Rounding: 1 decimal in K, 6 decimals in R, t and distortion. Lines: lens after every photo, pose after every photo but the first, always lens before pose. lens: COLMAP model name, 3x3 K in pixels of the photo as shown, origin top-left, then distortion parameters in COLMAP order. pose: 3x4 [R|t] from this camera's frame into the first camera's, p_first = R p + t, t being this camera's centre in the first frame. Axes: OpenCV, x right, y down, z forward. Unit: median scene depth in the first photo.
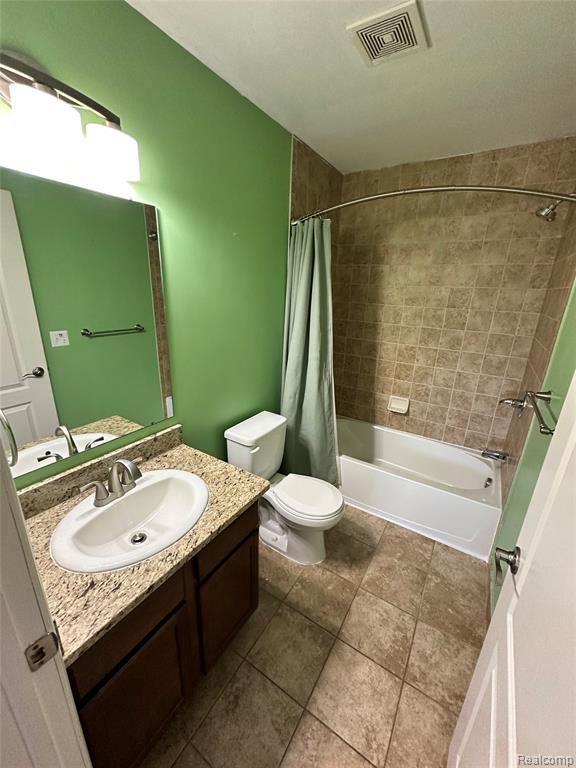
lens RADIAL K [[307.0, 0, 288.1], [0, 307.0, 384.2], [0, 0, 1]] dist [-0.001673, 0.001751]
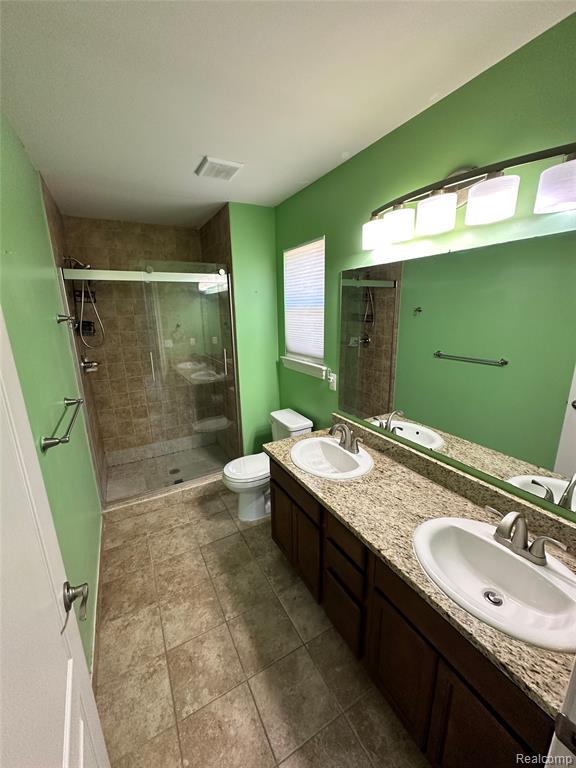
lens RADIAL K [[307.0, 0, 289.0], [0, 307.0, 383.1], [0, 0, 1]] dist [-0.001673, 0.001751]
pose [[-0.482886, 0.183062, -0.856335, 0.468906], [-0.277175, 0.895673, 0.347770, -0.214126], [0.830659, 0.405288, -0.381768, 0.622198]]
